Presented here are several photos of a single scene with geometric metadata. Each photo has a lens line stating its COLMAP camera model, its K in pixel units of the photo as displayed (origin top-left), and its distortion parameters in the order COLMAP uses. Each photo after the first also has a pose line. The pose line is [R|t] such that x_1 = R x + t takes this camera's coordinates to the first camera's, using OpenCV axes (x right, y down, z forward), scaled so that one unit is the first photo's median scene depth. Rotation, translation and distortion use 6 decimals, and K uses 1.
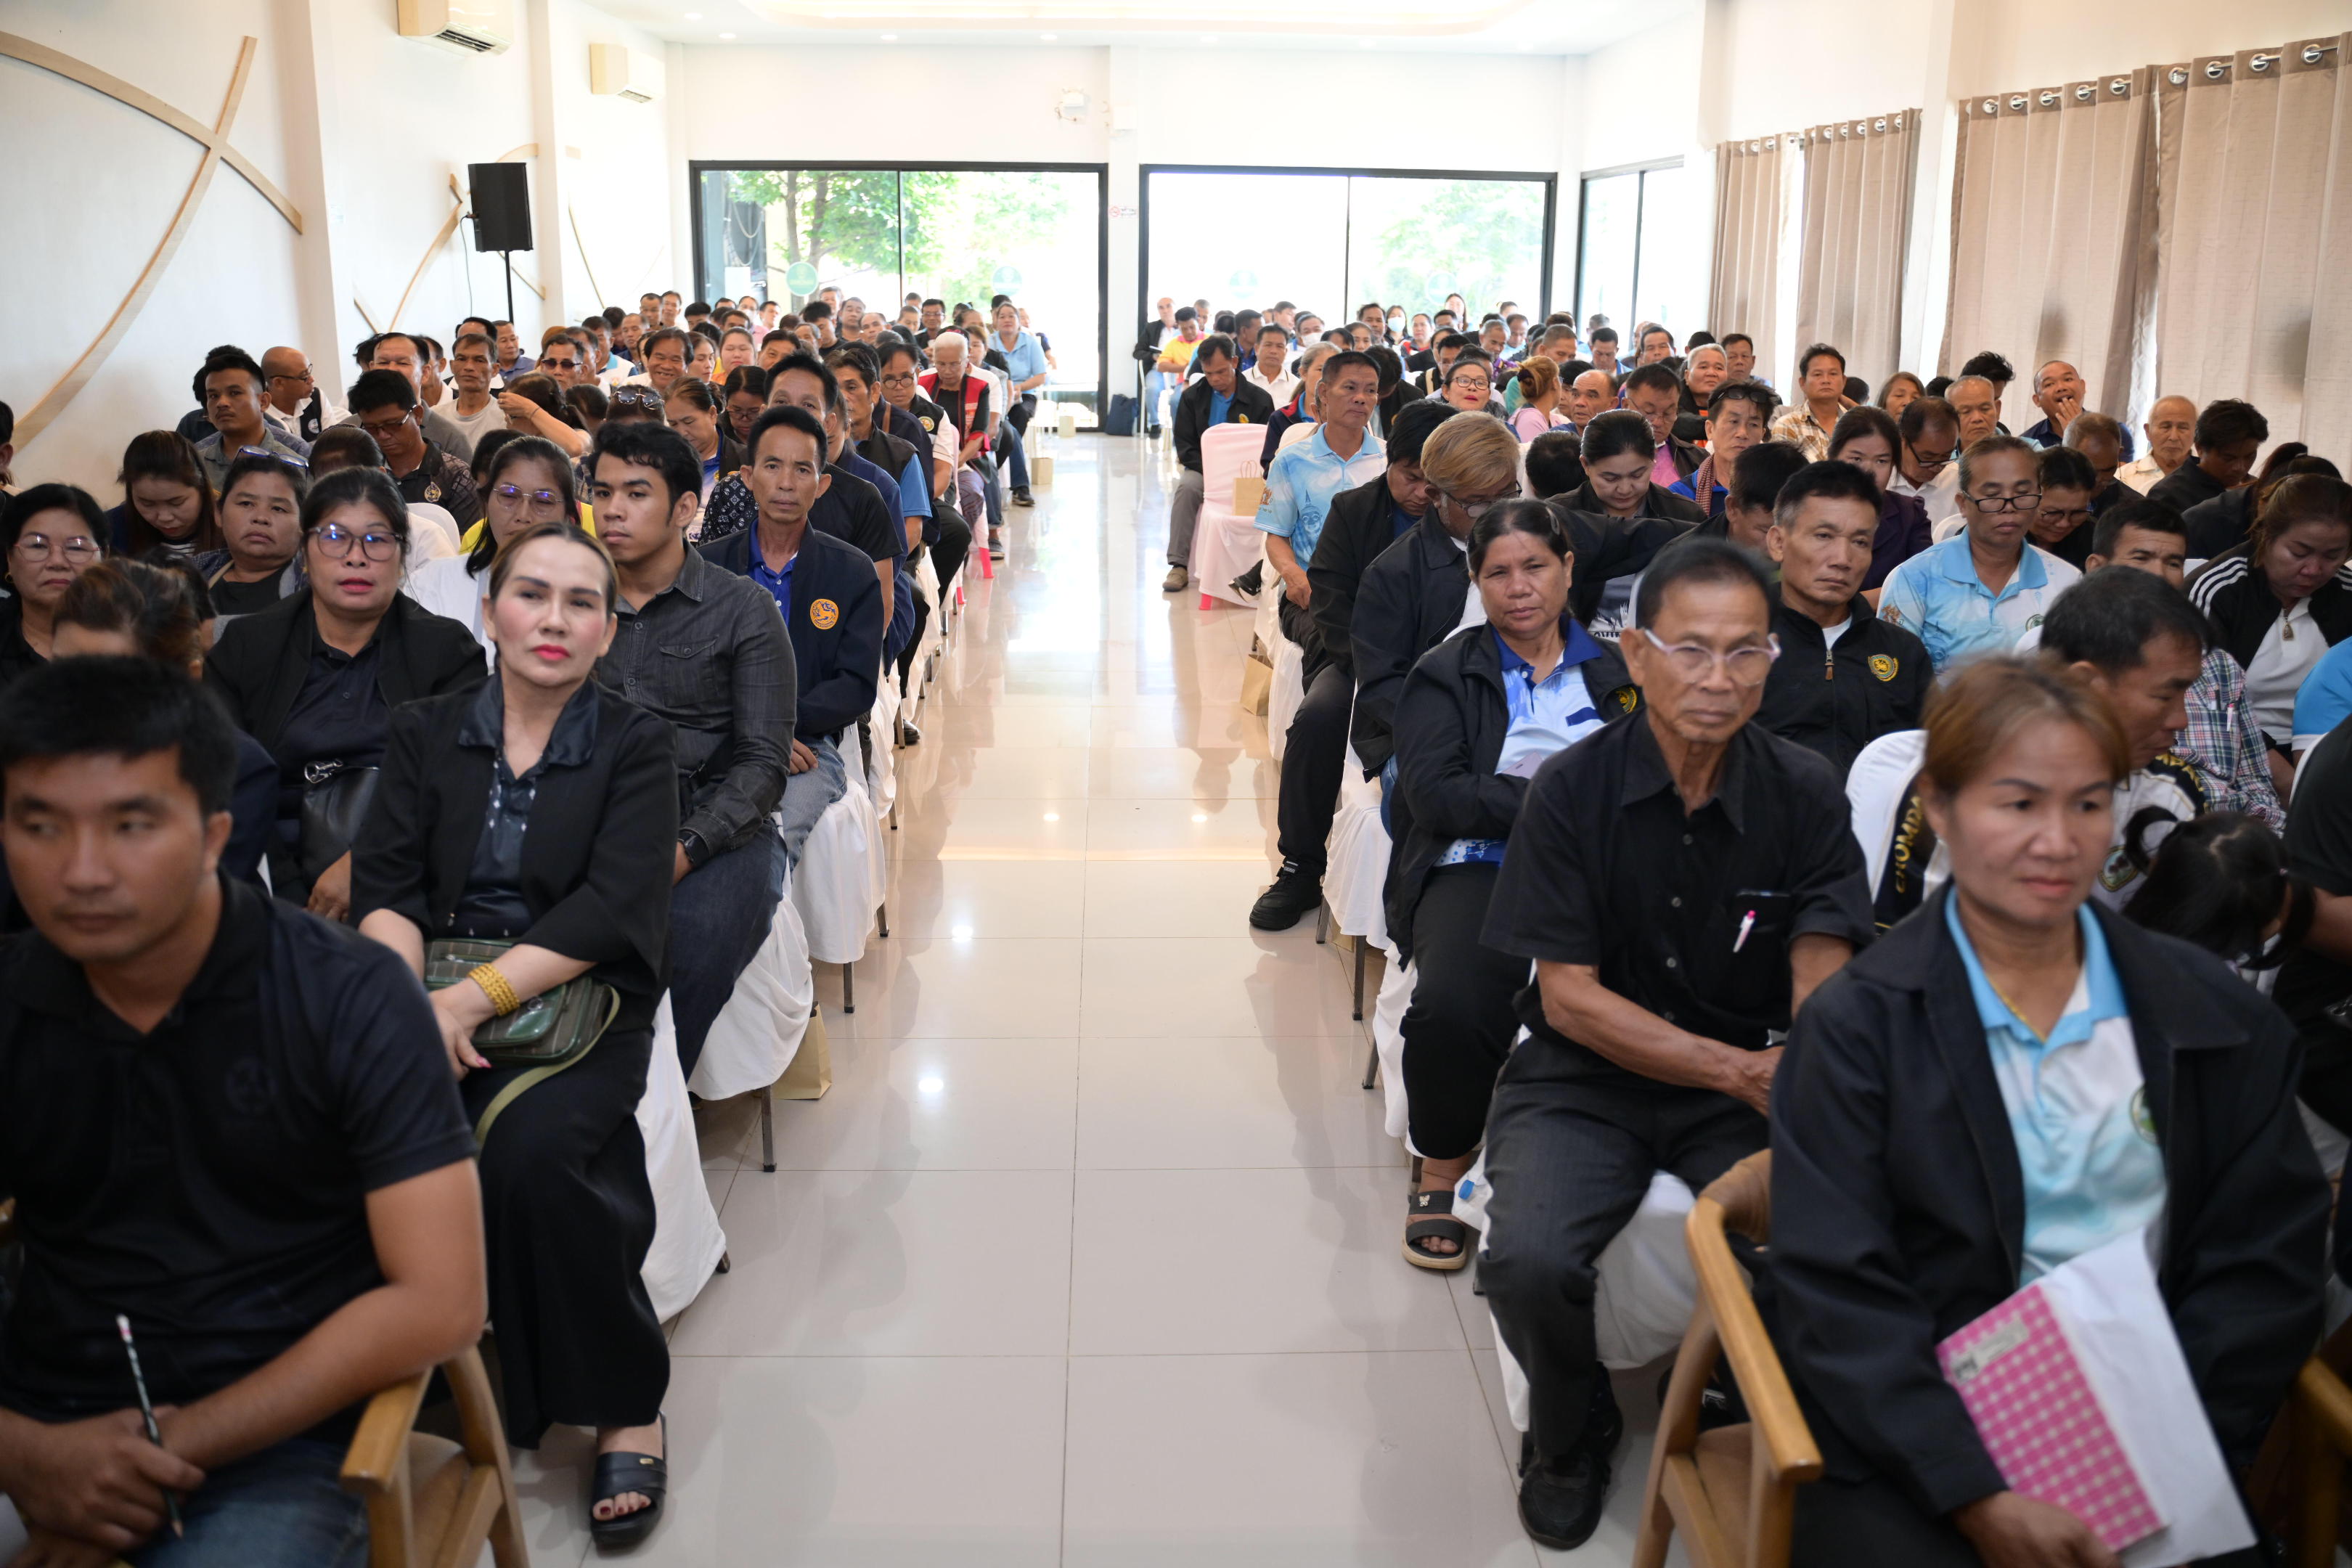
lens RADIAL K [[1880.0, 0, 1176.0], [0, 1880.0, 784.0], [0, 0, 1]] dist [-0.068012, 0.001089]
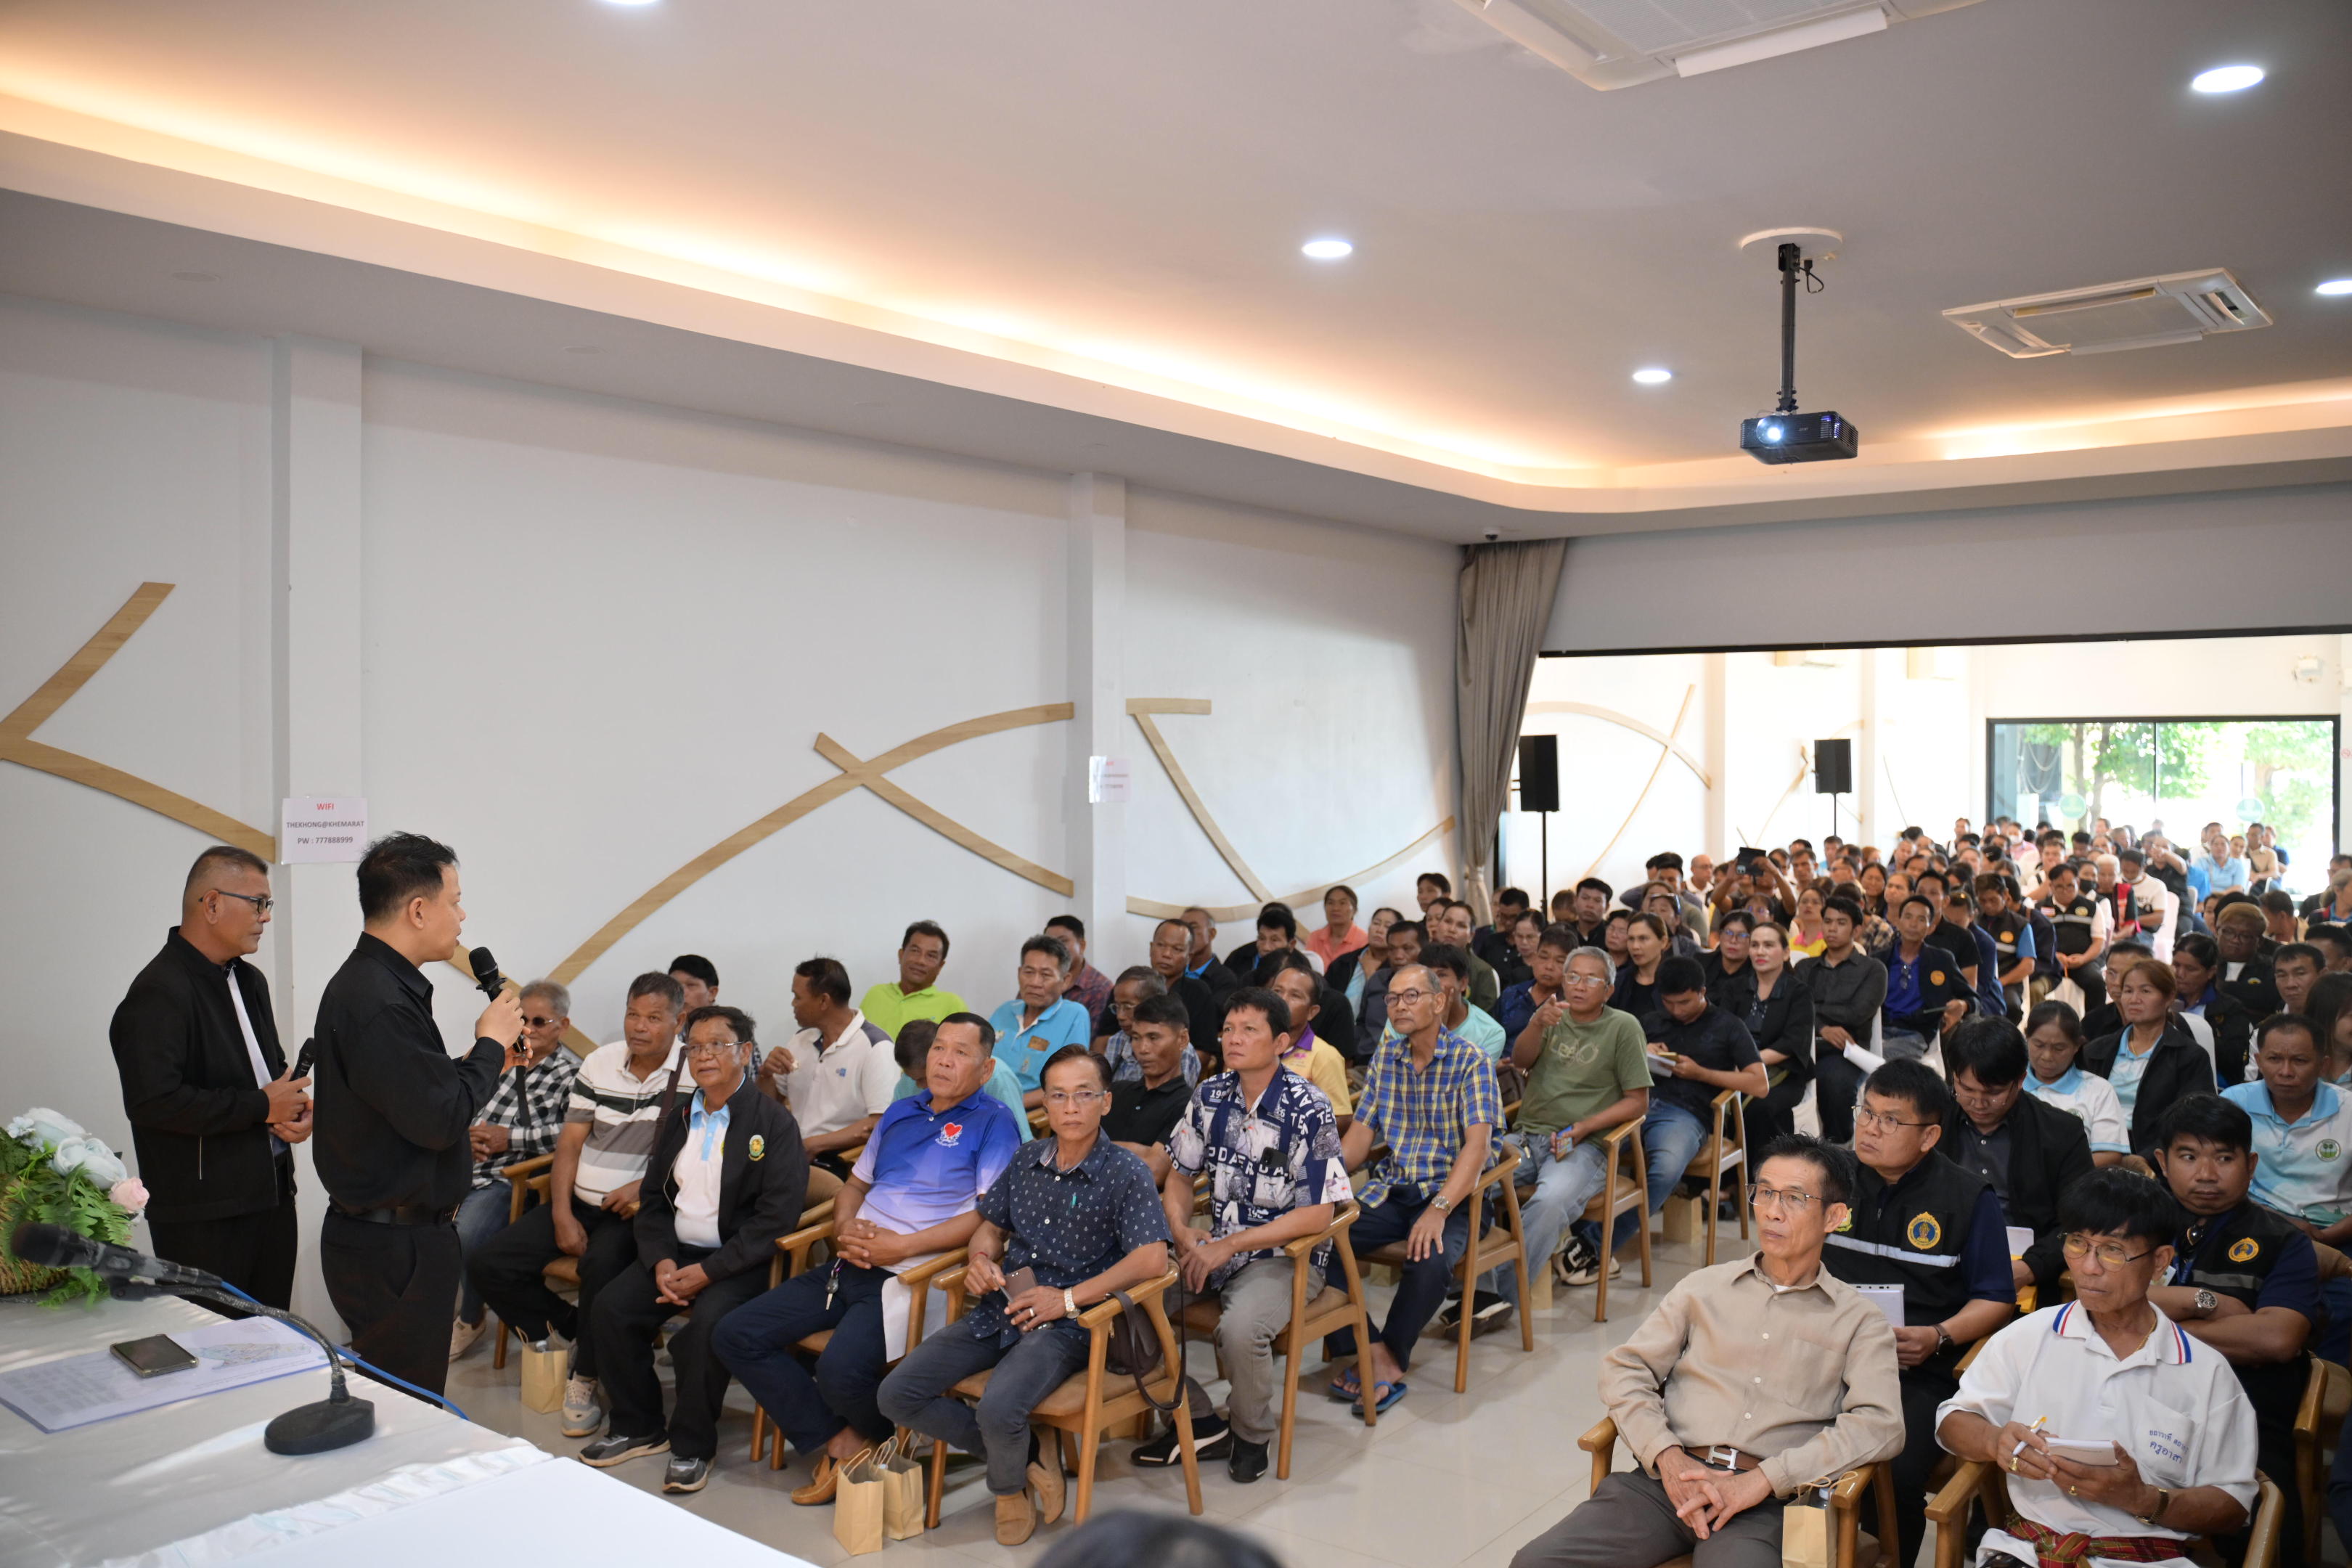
lens RADIAL K [[1880.0, 0, 1176.0], [0, 1880.0, 784.0], [0, 0, 1]] dist [-0.068012, 0.001089]
pose [[0.766803, -0.003095, -0.641875, 0.197483], [-0.163587, 0.966026, -0.200083, 0.096801], [0.620687, 0.258427, 0.740245, -0.452484]]
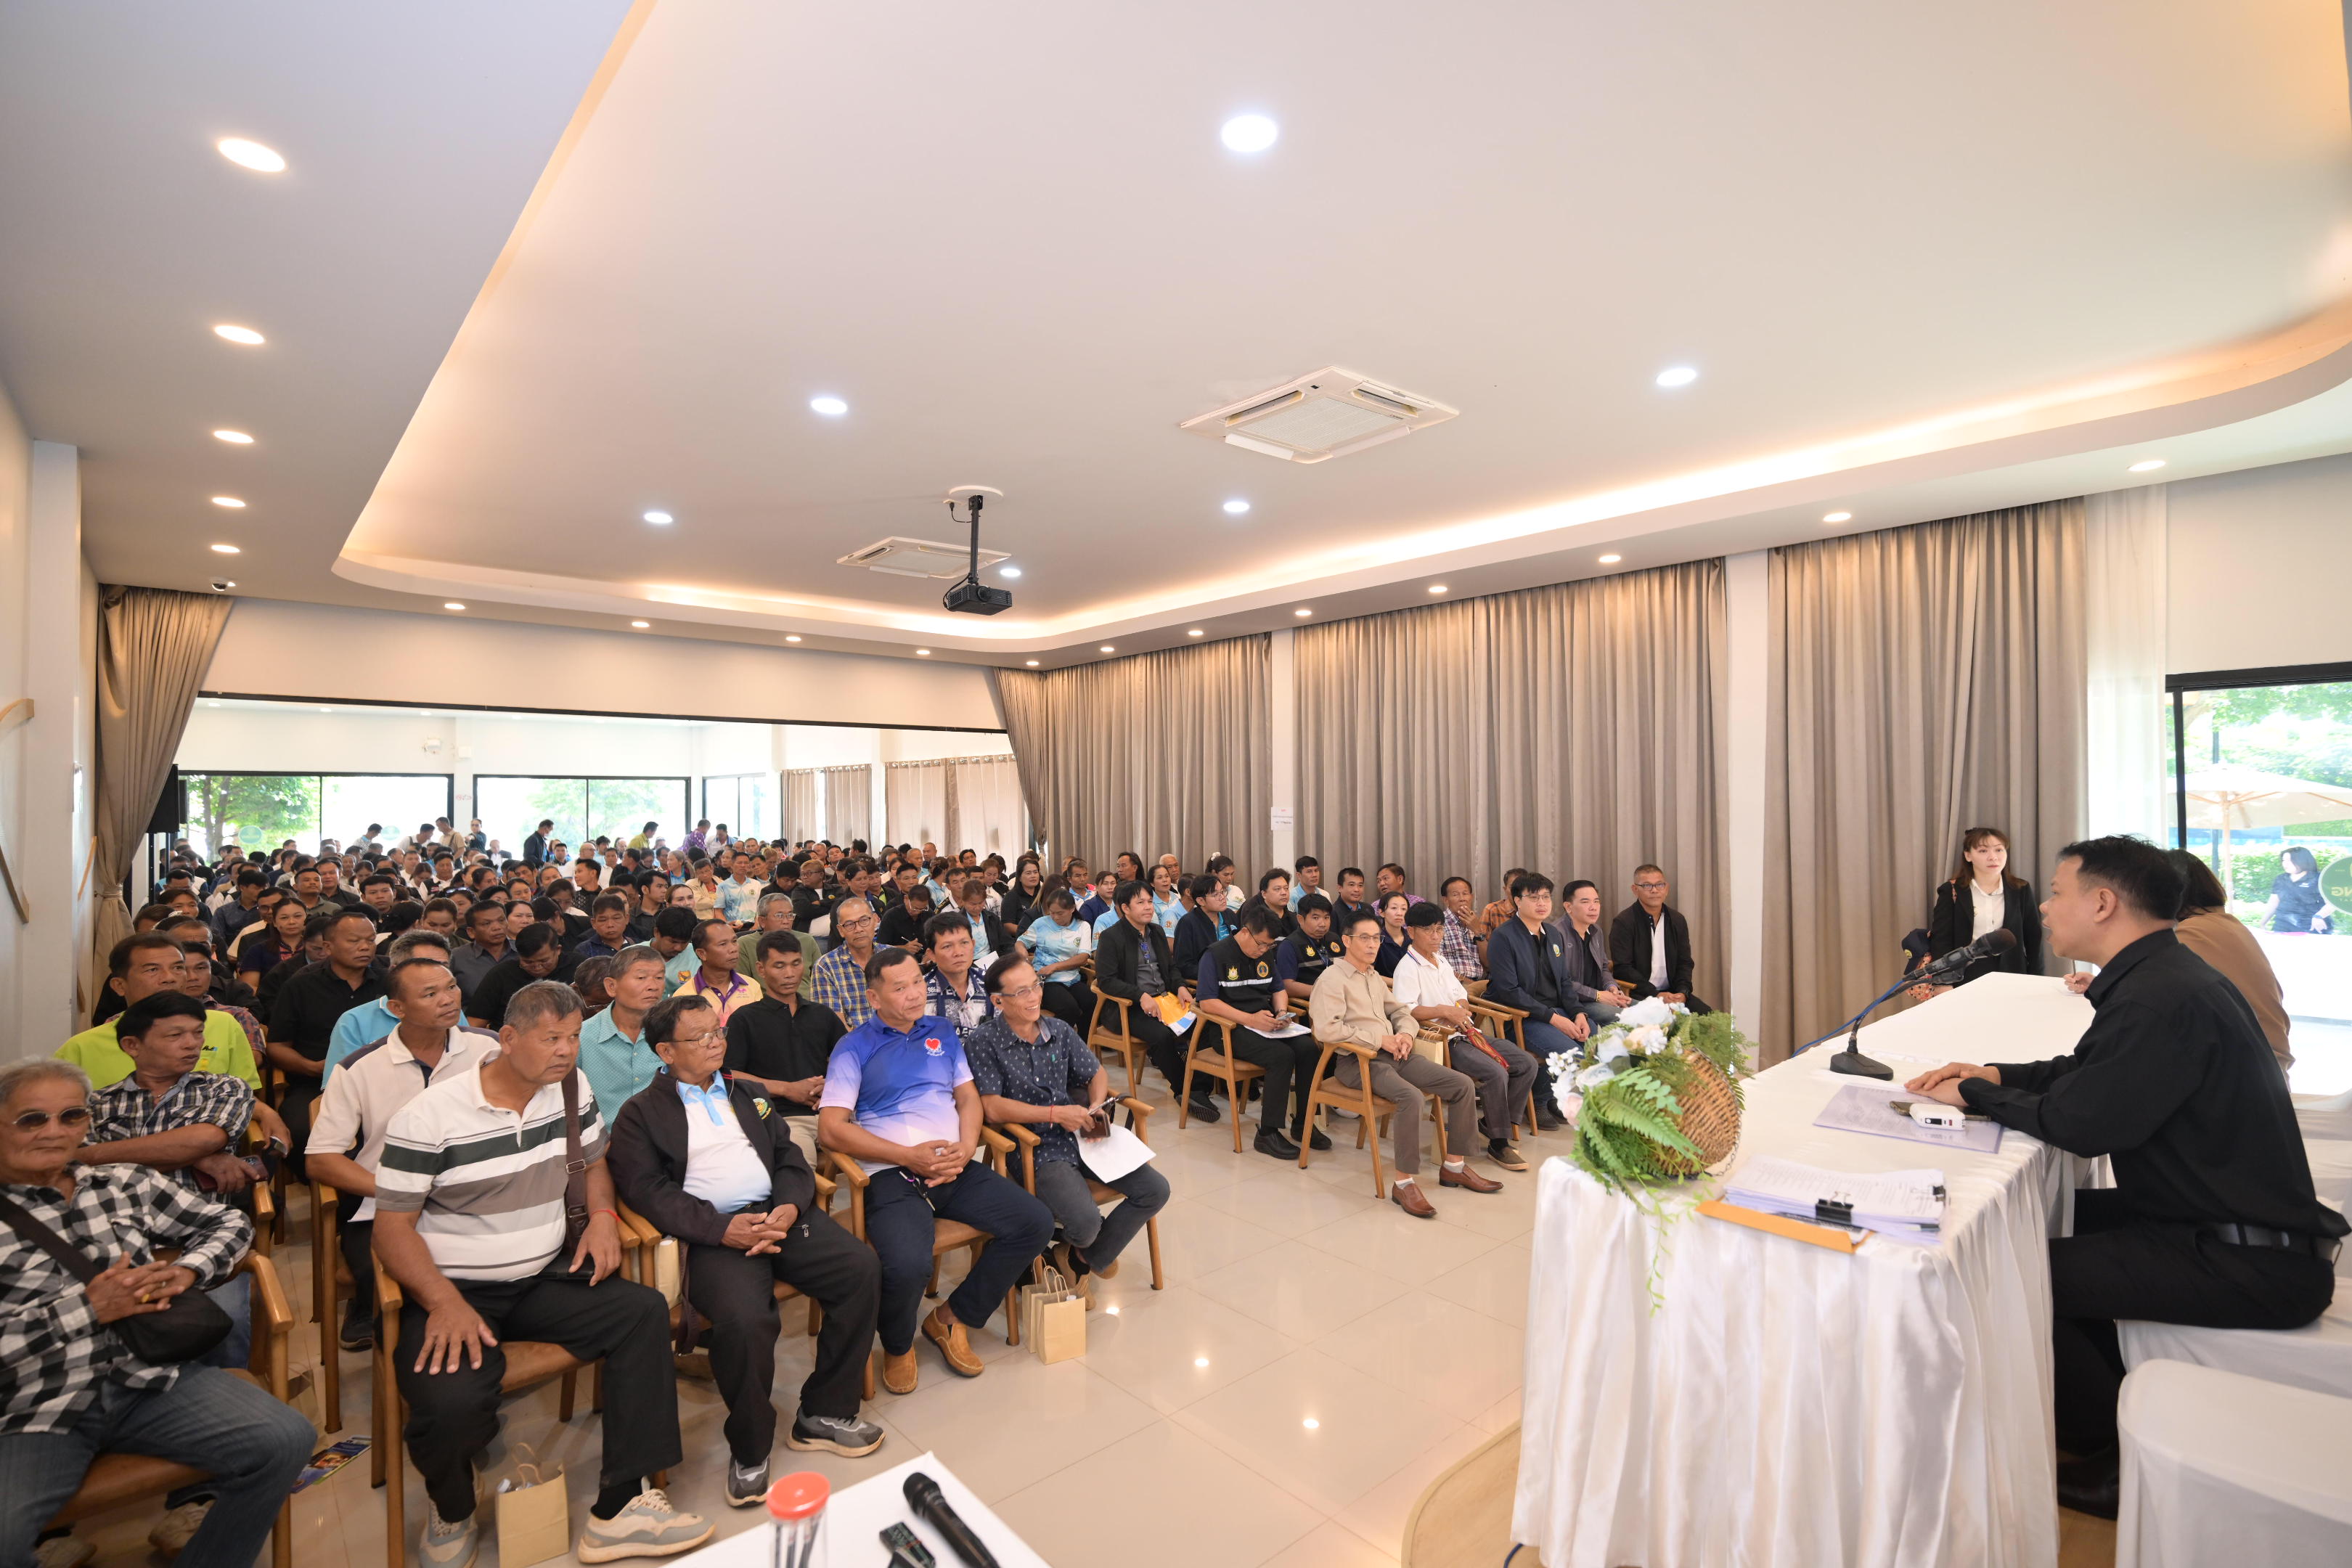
lens RADIAL K [[1074.6, 0, 1176.0], [0, 1074.6, 784.0], [0, 0, 1]] dist [0.000103, 0.000056]
pose [[0.762249, -0.006764, 0.647248, -0.261326], [0.191853, 0.957374, -0.215936, 0.102131], [-0.618197, 0.288774, 0.731055, -0.430297]]
